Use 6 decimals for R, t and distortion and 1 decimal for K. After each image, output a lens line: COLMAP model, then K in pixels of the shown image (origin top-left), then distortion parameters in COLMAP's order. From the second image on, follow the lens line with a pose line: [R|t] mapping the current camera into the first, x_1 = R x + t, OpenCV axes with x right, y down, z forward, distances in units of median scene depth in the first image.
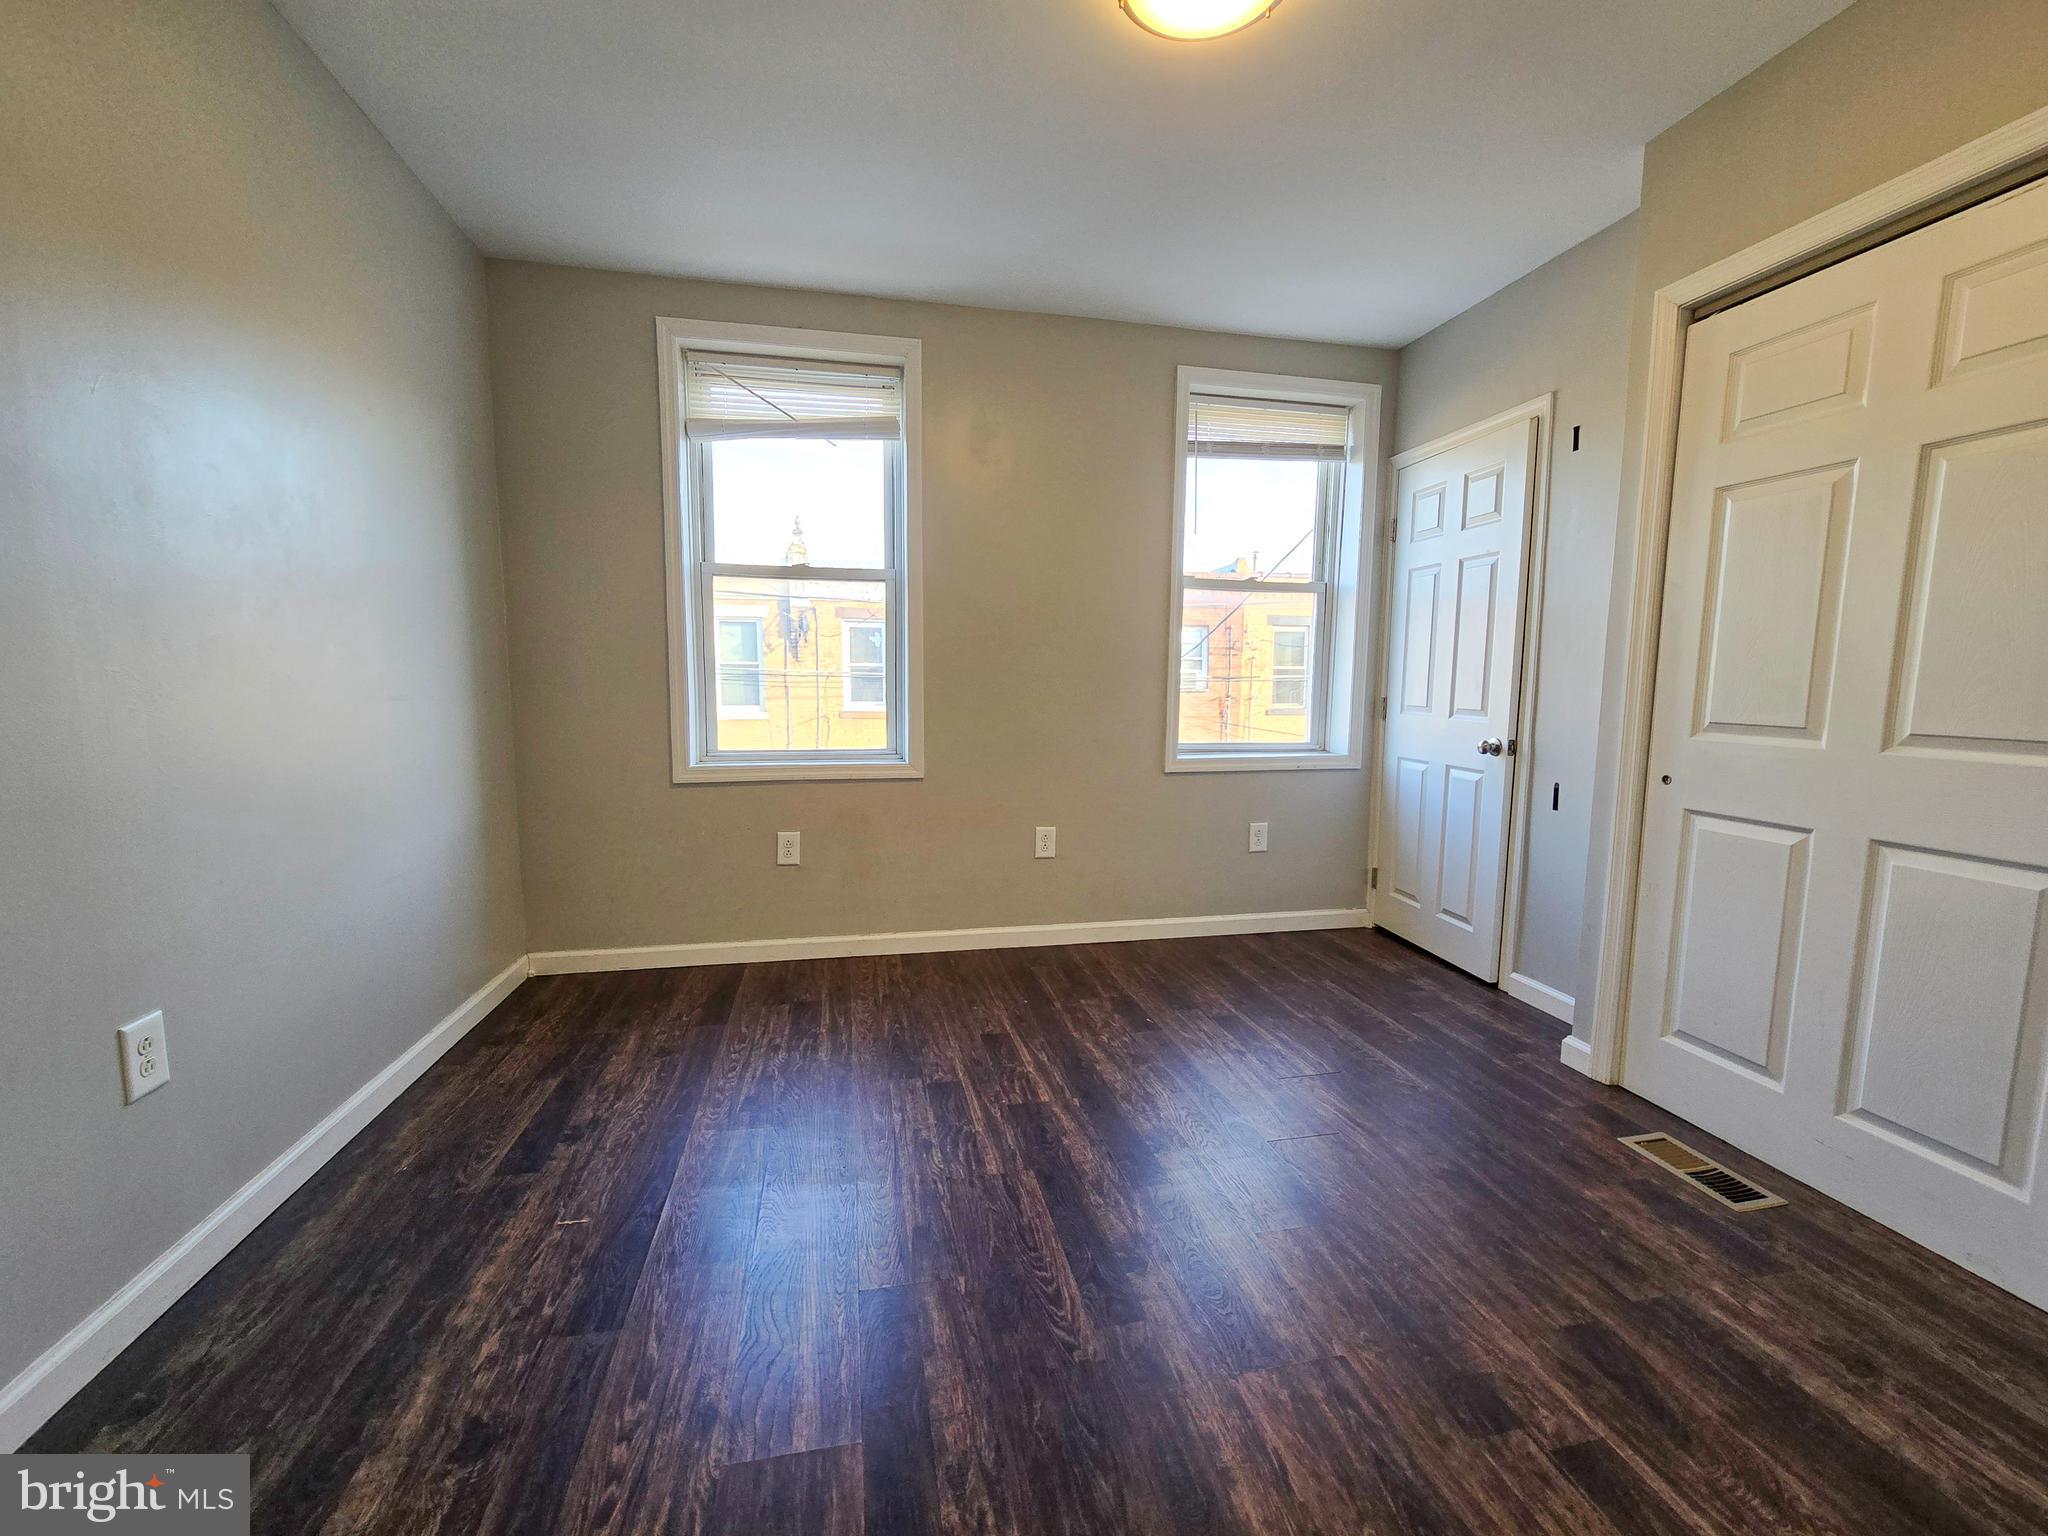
lens RADIAL K [[830.6, 0, 1033.1], [0, 830.6, 770.6], [0, 0, 1]] dist [-0.005415, -0.000177]
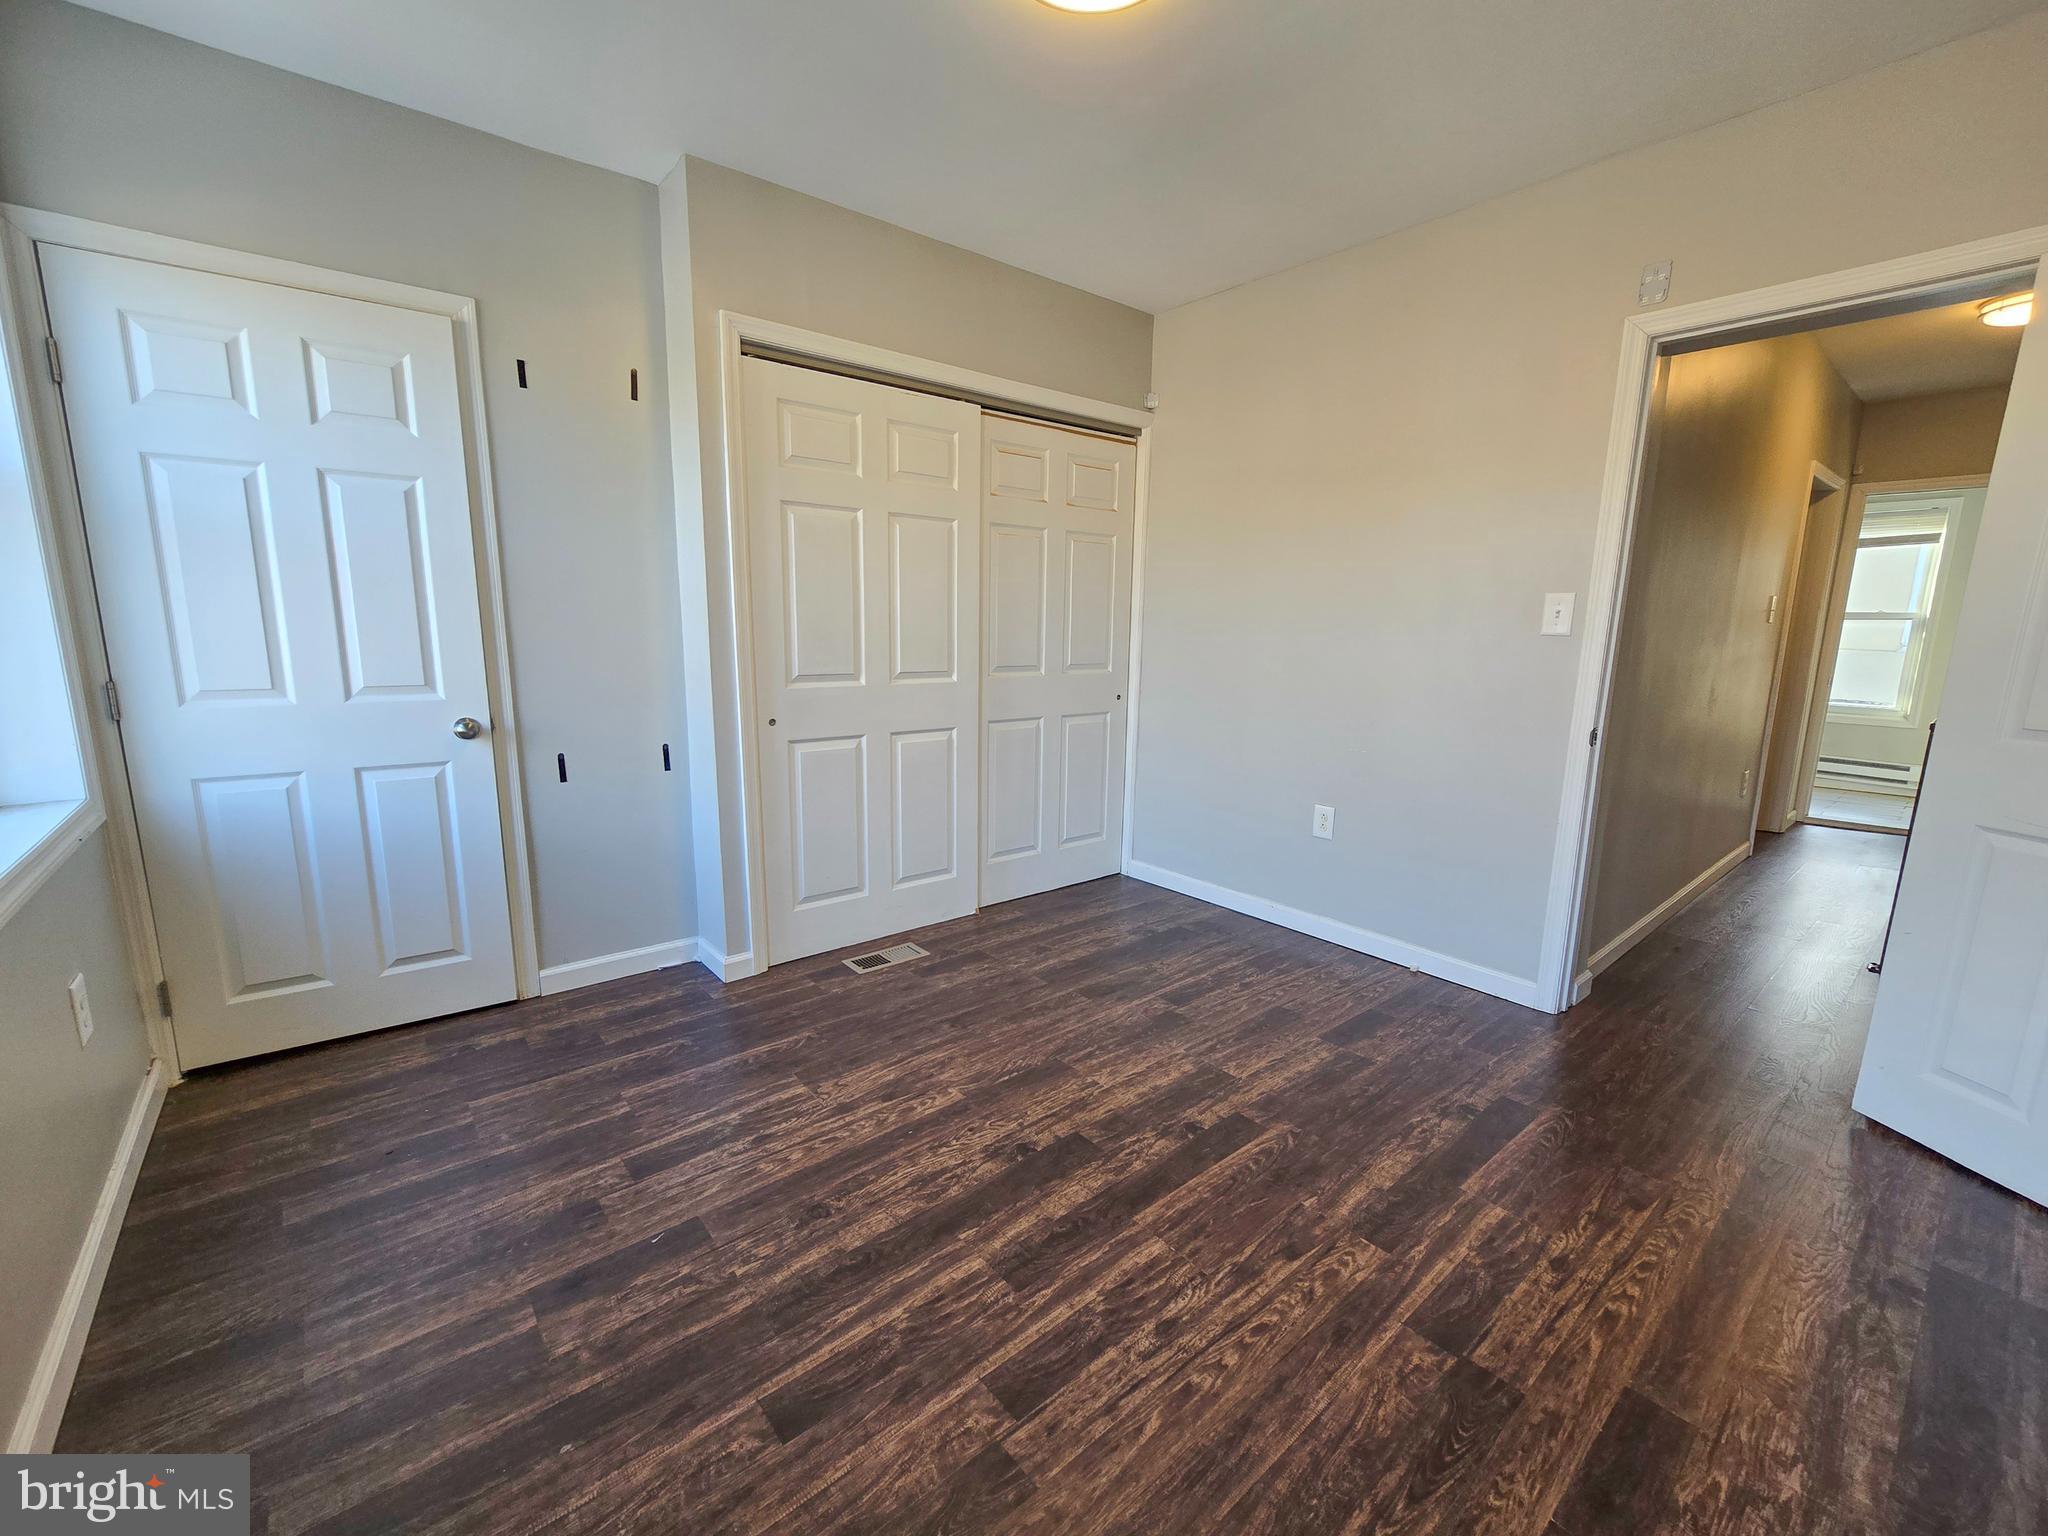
lens RADIAL K [[847.7, 0, 1019.4], [0, 847.7, 774.3], [0, 0, 1]] dist [-0.004738, -0.000028]
pose [[-0.449504, -0.177874, 0.875390, -0.452942], [0.081203, 0.967780, 0.238344, -0.150801], [-0.889580, 0.178221, -0.420577, 0.950829]]
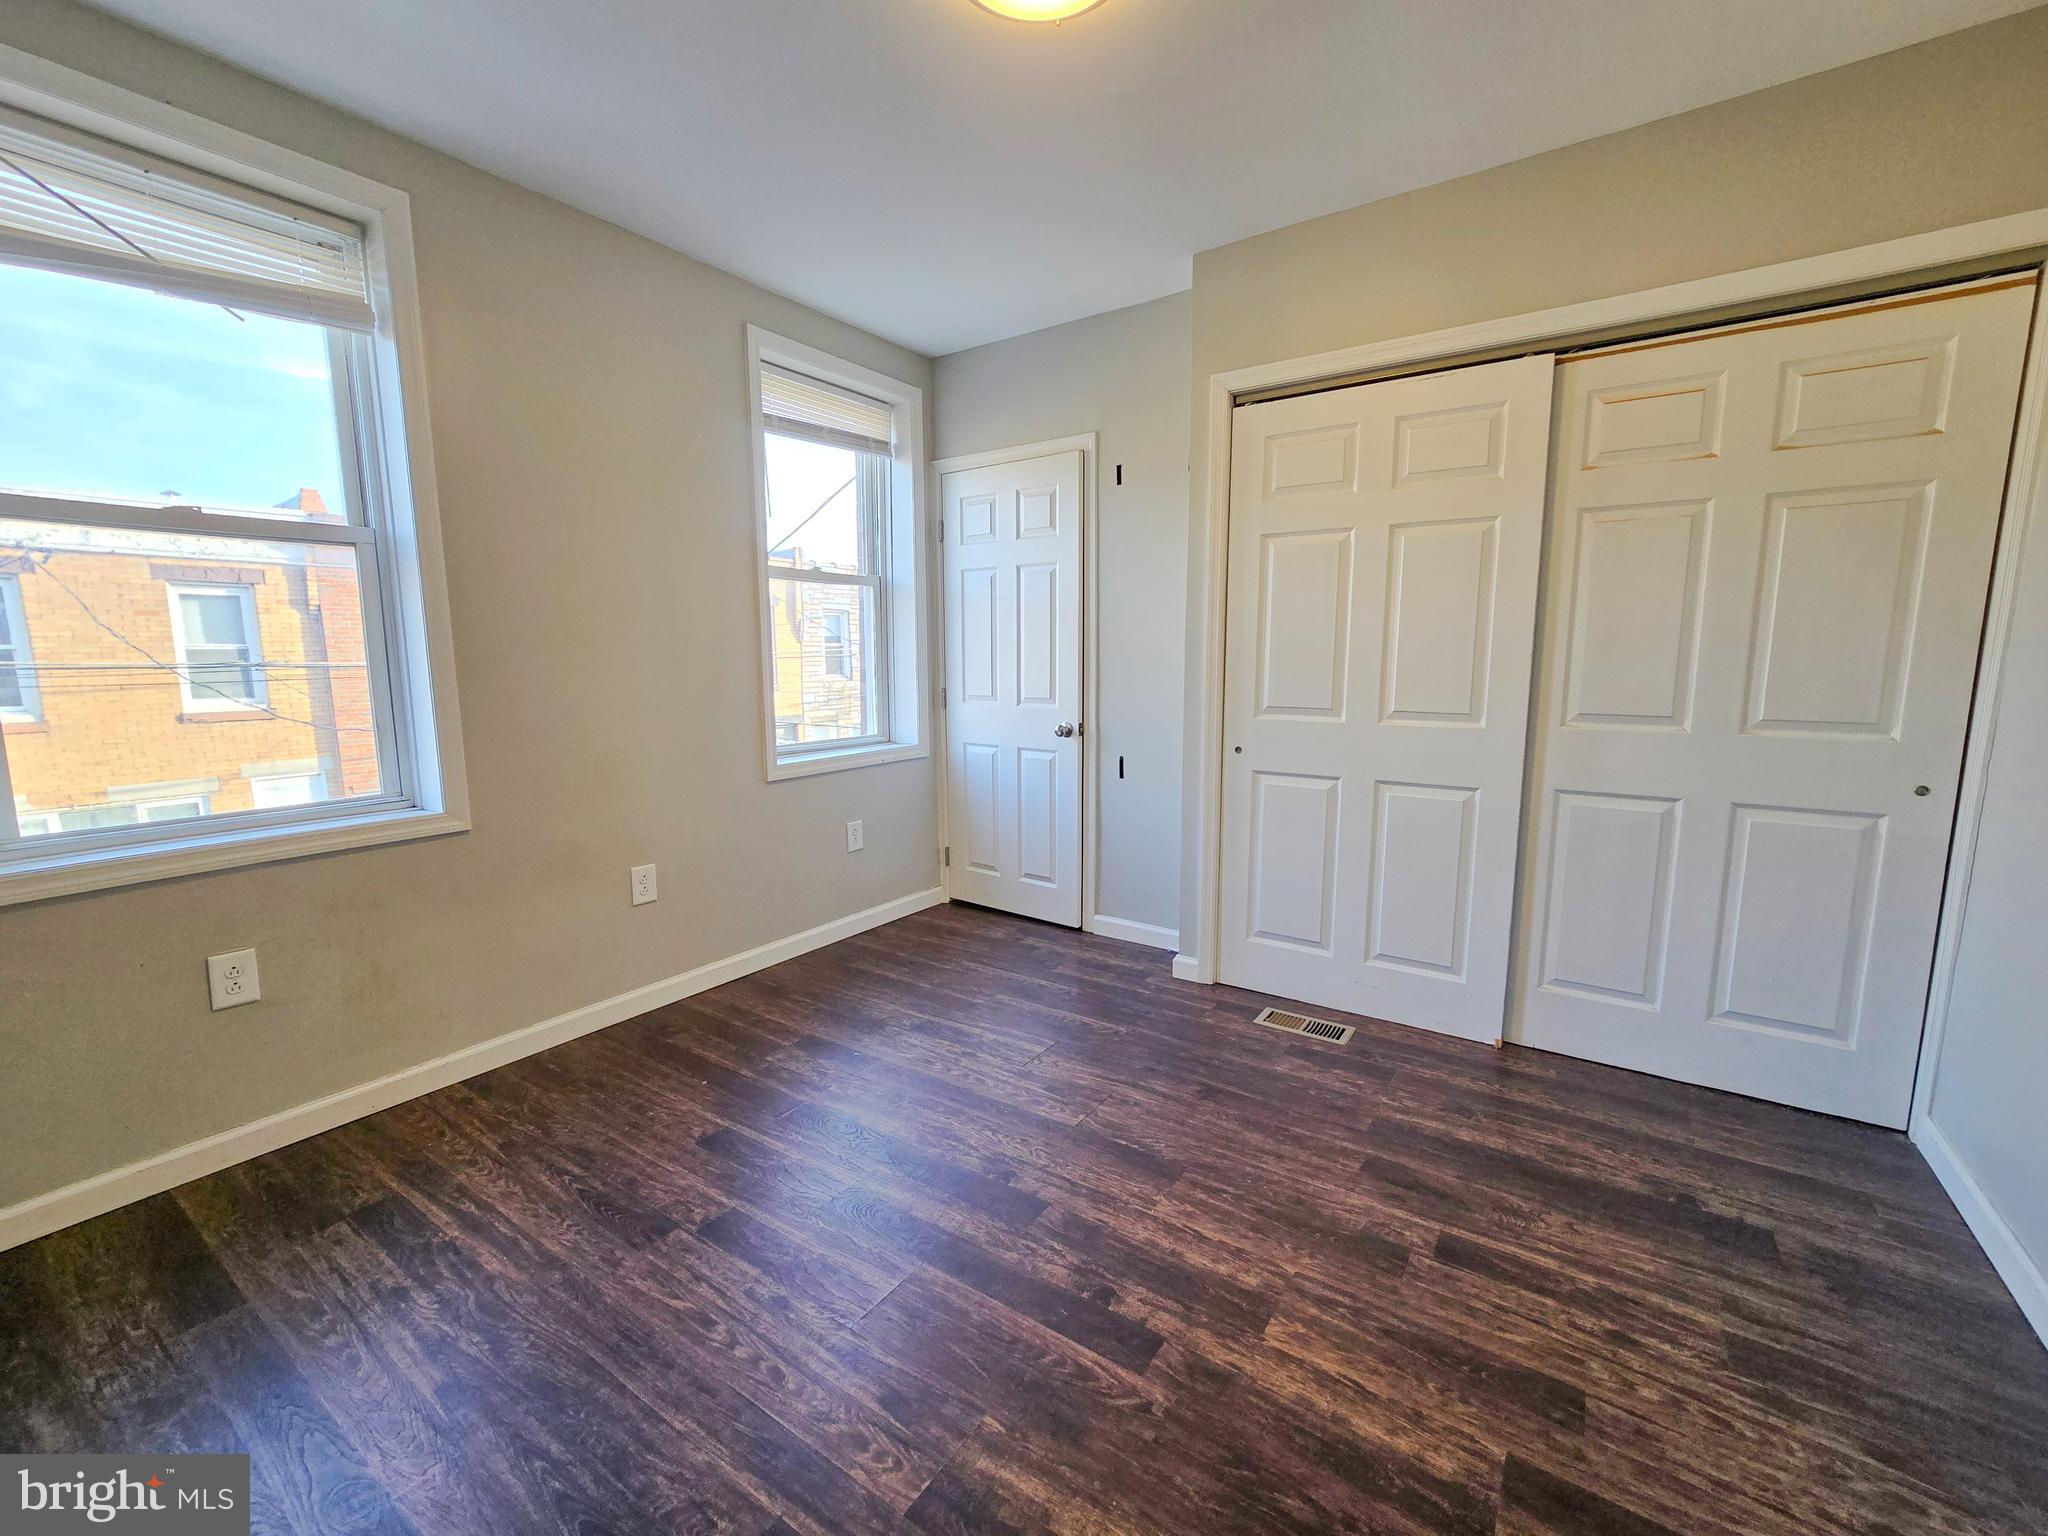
lens RADIAL K [[831.1, 0, 1029.1], [0, 831.1, 772.0], [0, 0, 1]] dist [-0.003613, 0.000034]
pose [[0.733078, -0.108260, 0.671473, -0.302920], [0.087334, 0.994061, 0.064925, -0.054289], [-0.674514, 0.011047, 0.738180, 0.182061]]
